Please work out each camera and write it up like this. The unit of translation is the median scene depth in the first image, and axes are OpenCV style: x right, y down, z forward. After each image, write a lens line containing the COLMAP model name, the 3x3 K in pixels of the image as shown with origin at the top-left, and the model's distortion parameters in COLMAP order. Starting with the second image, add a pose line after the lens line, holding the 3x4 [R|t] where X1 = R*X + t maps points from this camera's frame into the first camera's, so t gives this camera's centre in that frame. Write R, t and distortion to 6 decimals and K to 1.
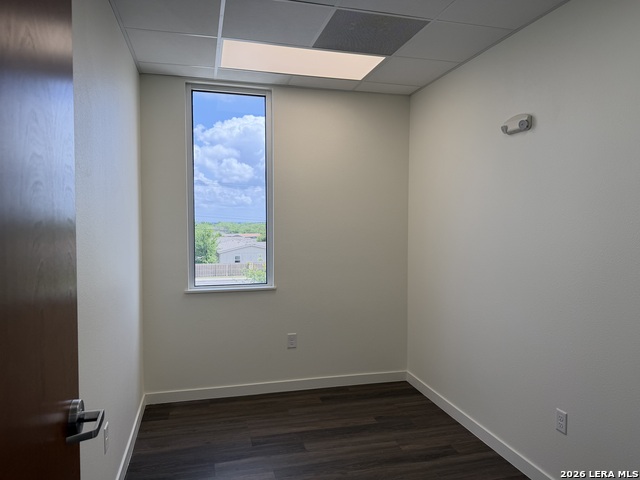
lens RADIAL K [[437.6, 0, 320.0], [0, 437.6, 240.0], [0, 0, 1]] dist [0.088413, -0.000114]
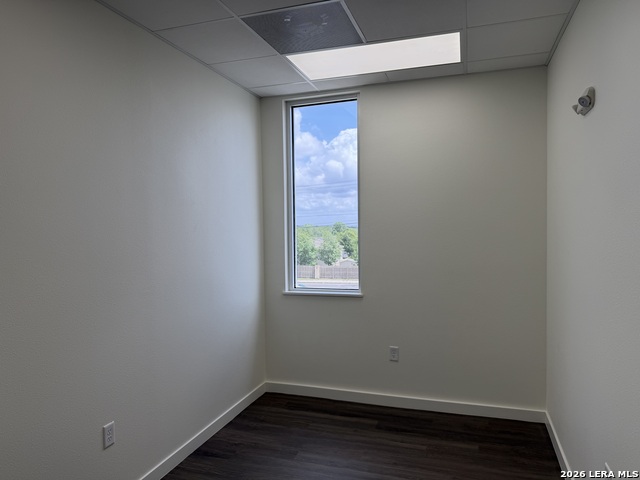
lens RADIAL K [[447.2, 0, 320.0], [0, 447.2, 240.0], [0, 0, 1]] dist [-0.002777, -0.001745]
pose [[0.829831, 0.001667, -0.558013, 0.363292], [-0.011750, 0.999826, -0.014488, 0.004129], [0.557892, 0.018579, 0.829706, 0.130221]]
